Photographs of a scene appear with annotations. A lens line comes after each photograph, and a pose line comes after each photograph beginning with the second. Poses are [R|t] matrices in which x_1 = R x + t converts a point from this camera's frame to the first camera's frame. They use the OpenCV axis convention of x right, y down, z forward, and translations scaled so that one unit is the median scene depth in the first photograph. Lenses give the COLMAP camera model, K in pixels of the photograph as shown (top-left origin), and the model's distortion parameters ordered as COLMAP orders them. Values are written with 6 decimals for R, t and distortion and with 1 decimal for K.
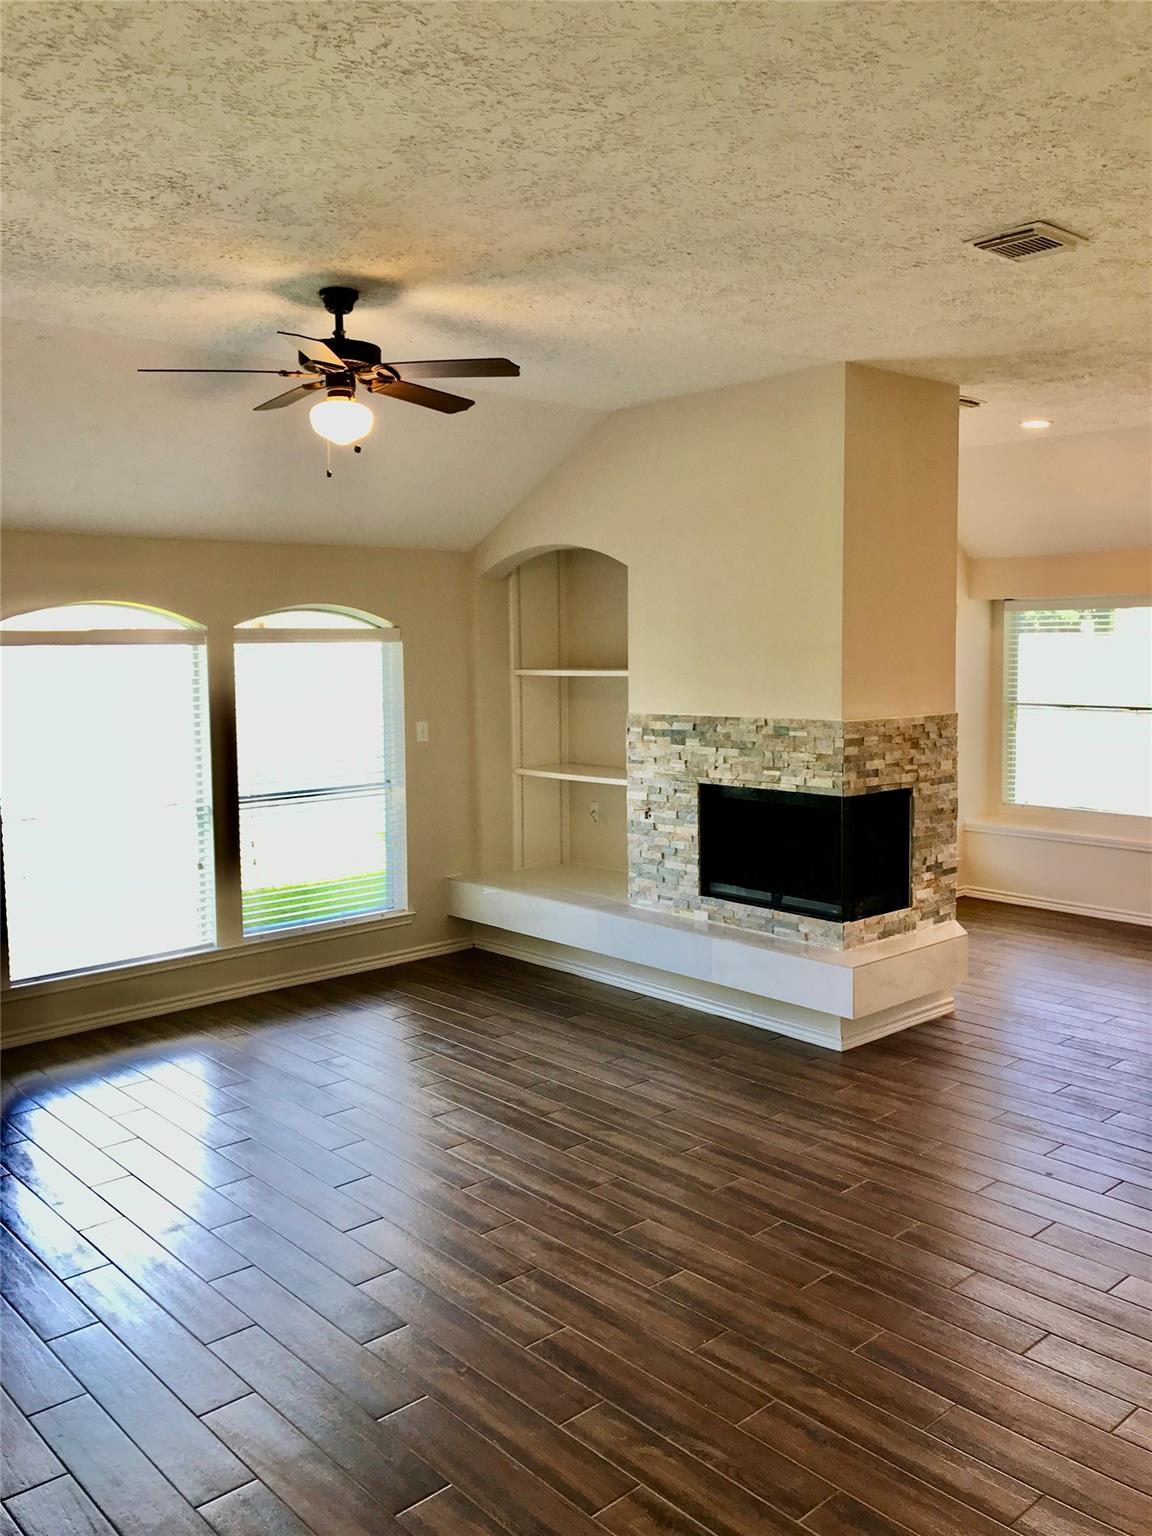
lens RADIAL K [[1262.2, 0, 566.1], [0, 1262.2, 764.5], [0, 0, 1]] dist [0.026608, -0.028533]
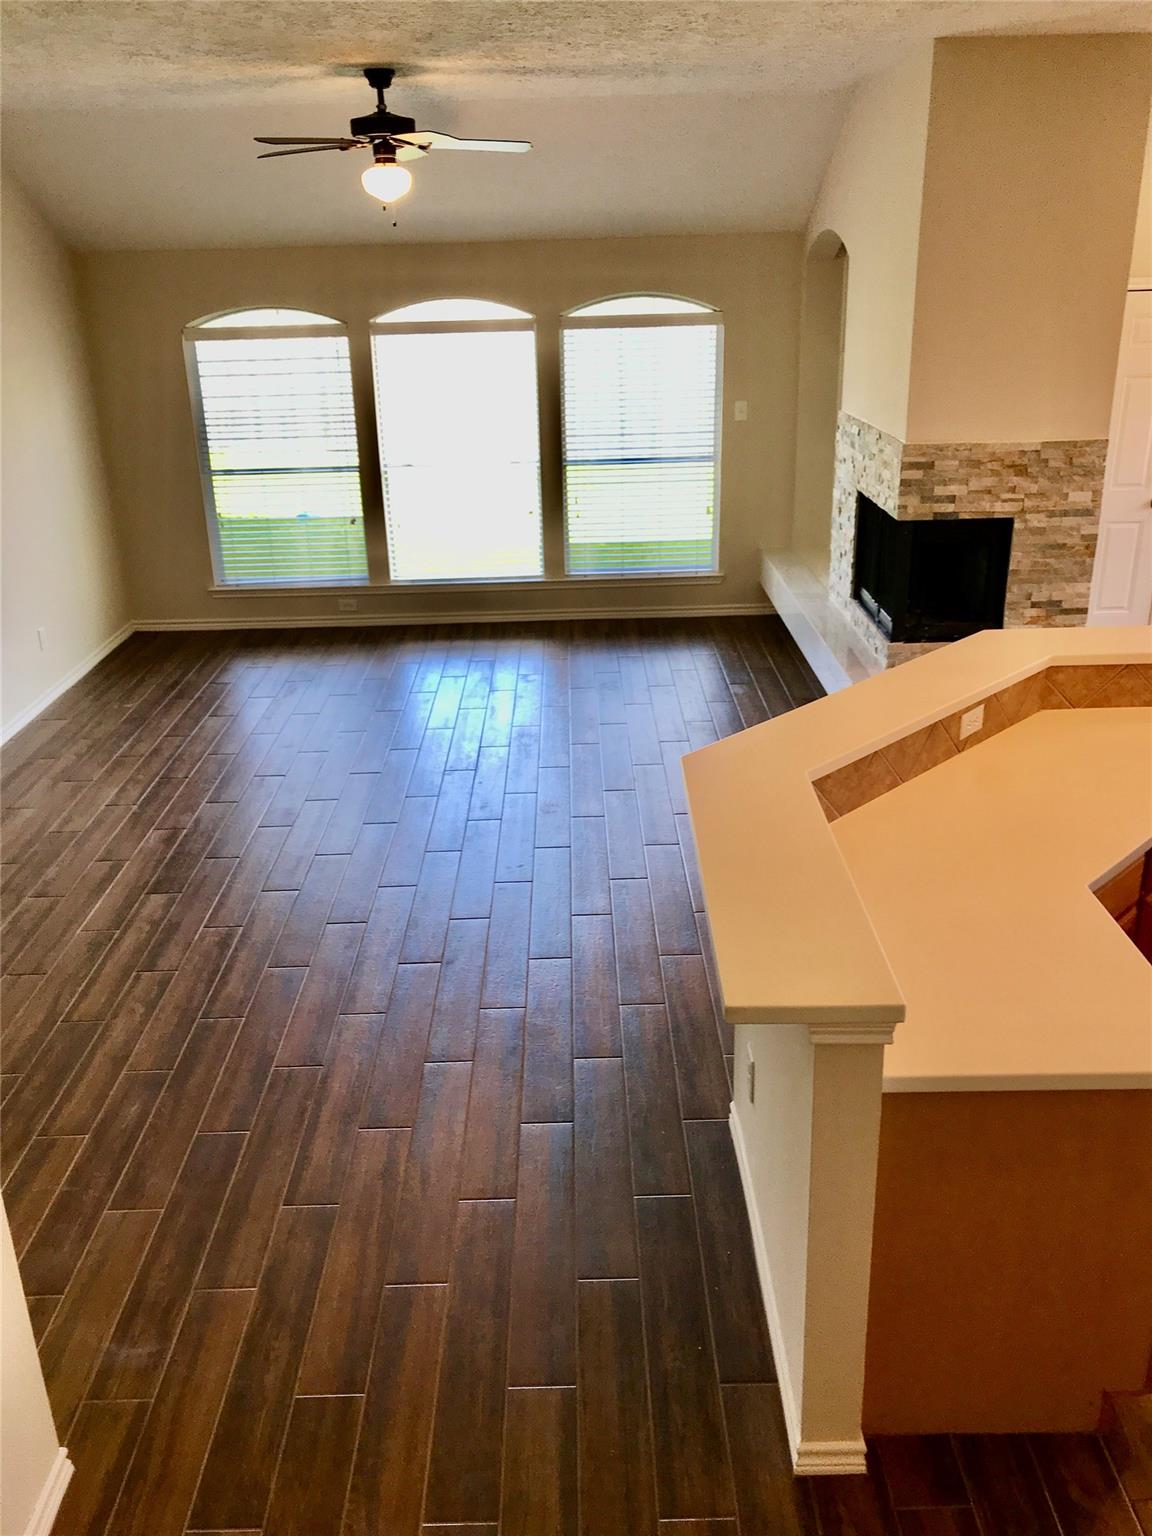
lens RADIAL K [[1262.2, 0, 580.2], [0, 1262.2, 769.8], [0, 0, 1]] dist [0.026608, -0.028533]
pose [[0.749866, 0.240605, -0.616288, 0.642346], [-0.045467, 0.948064, 0.314812, -0.084676], [0.660026, -0.208046, 0.721860, 0.053934]]
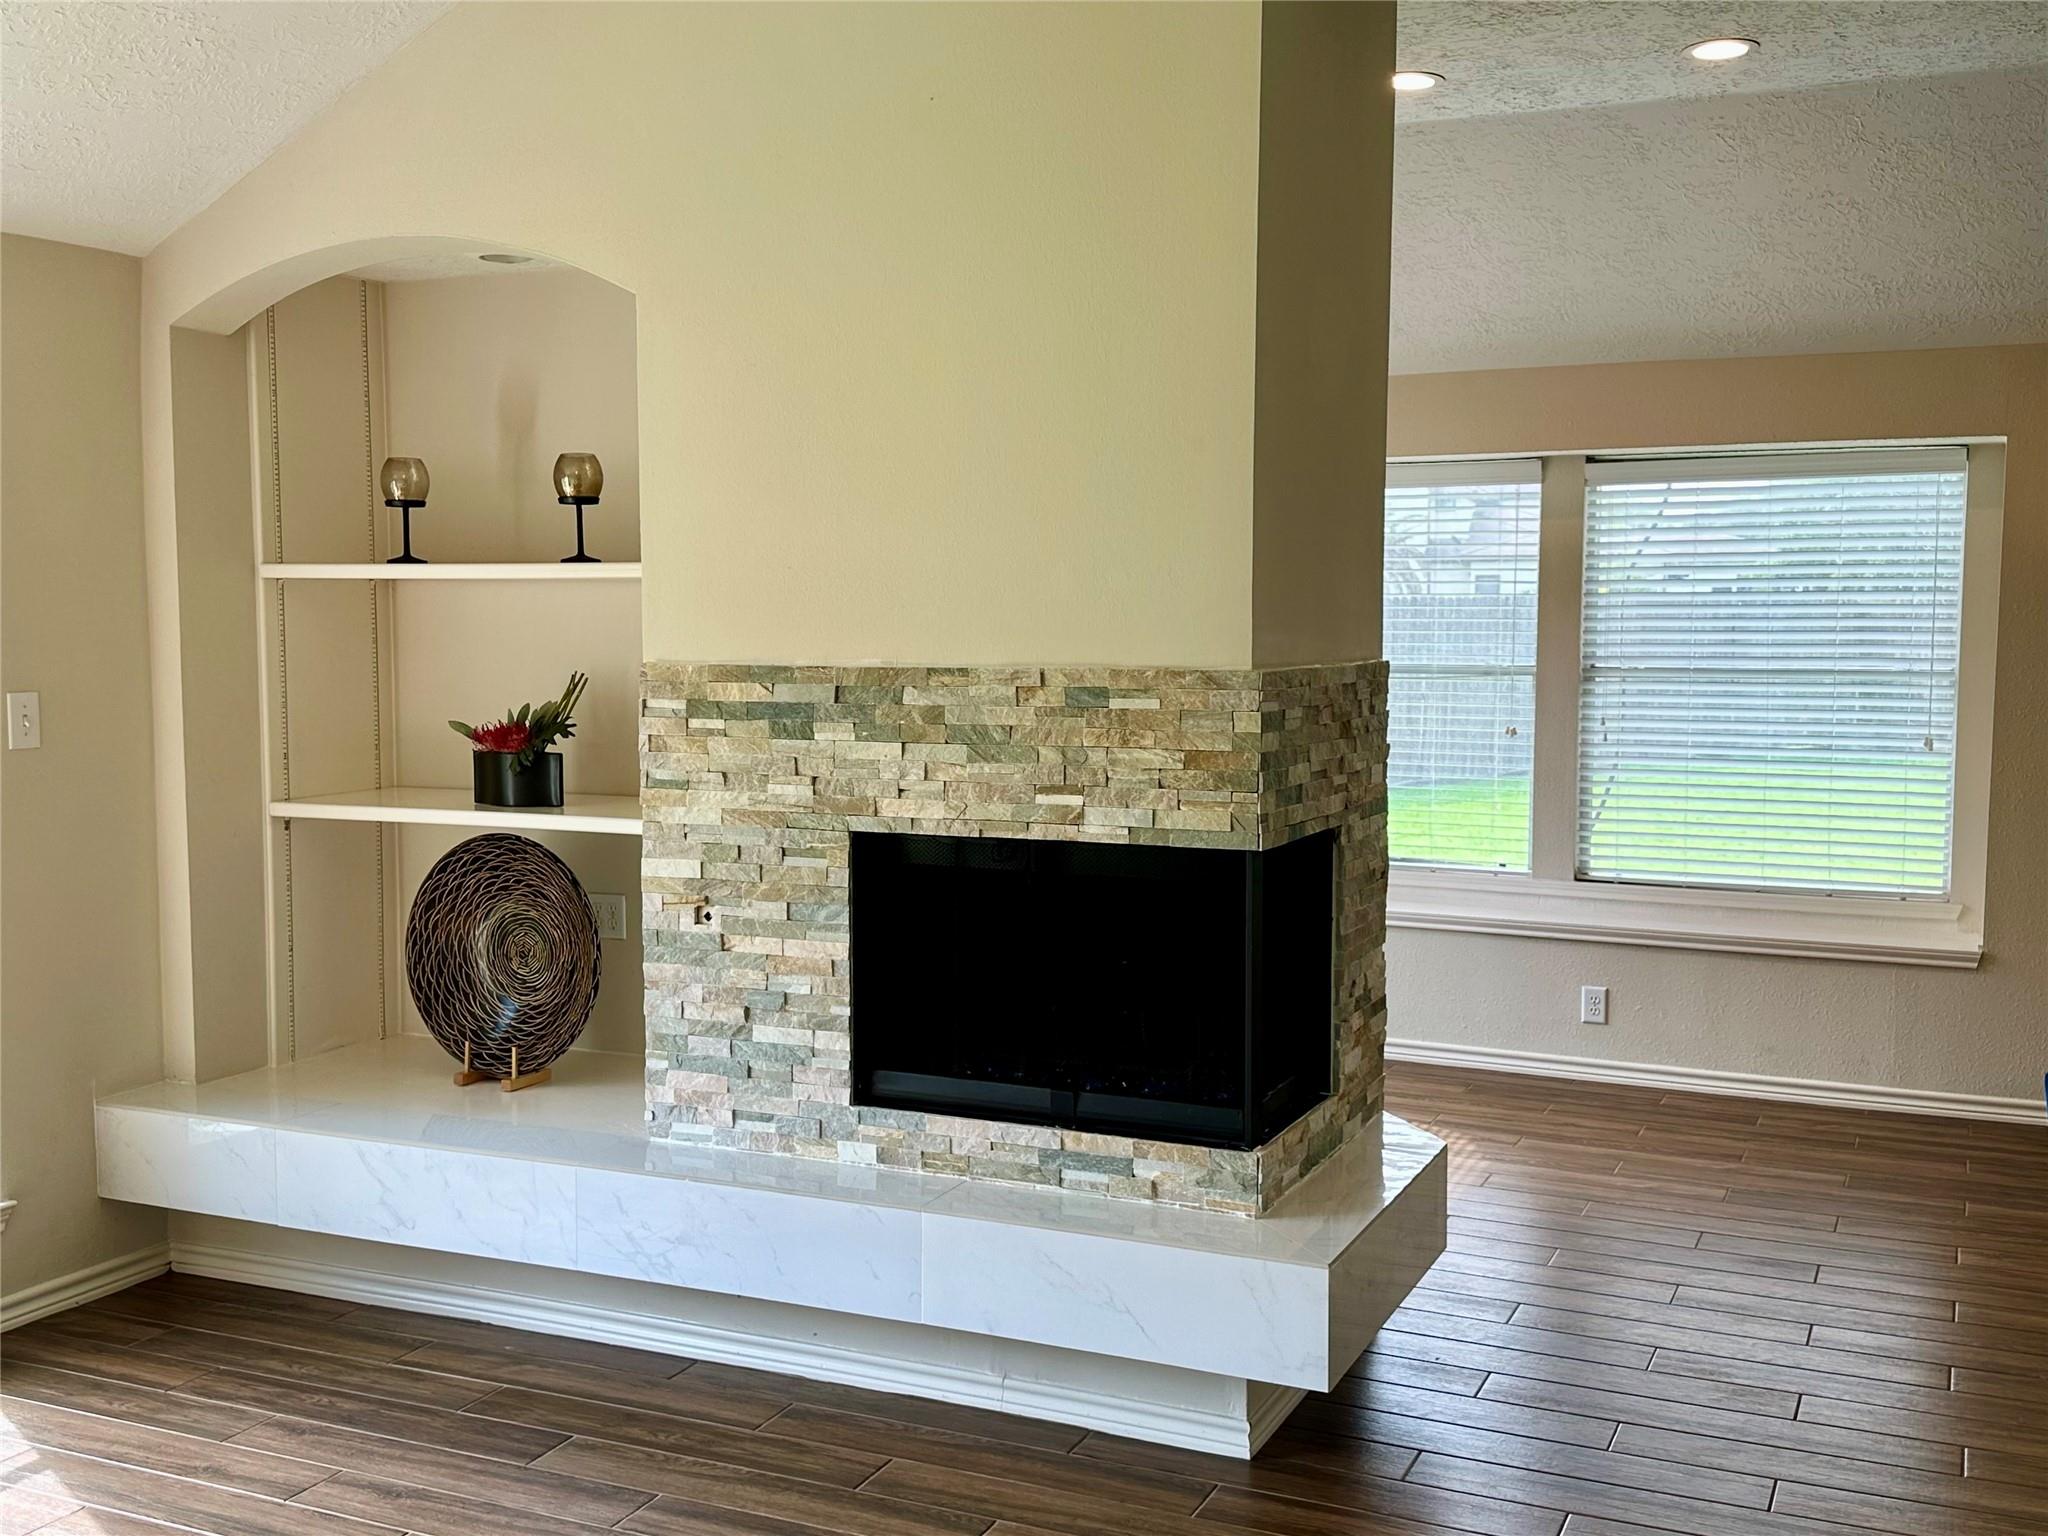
lens RADIAL K [[2095.0, 0, 1031.4], [0, 2095.0, 768.9], [0, 0, 1]] dist [0.052831, 0.000000]
pose [[0.907268, -0.018889, 0.420130, -0.129209], [0.026068, 0.999596, -0.011351, 0.003827], [-0.419745, 0.021250, 0.907393, 0.365582]]
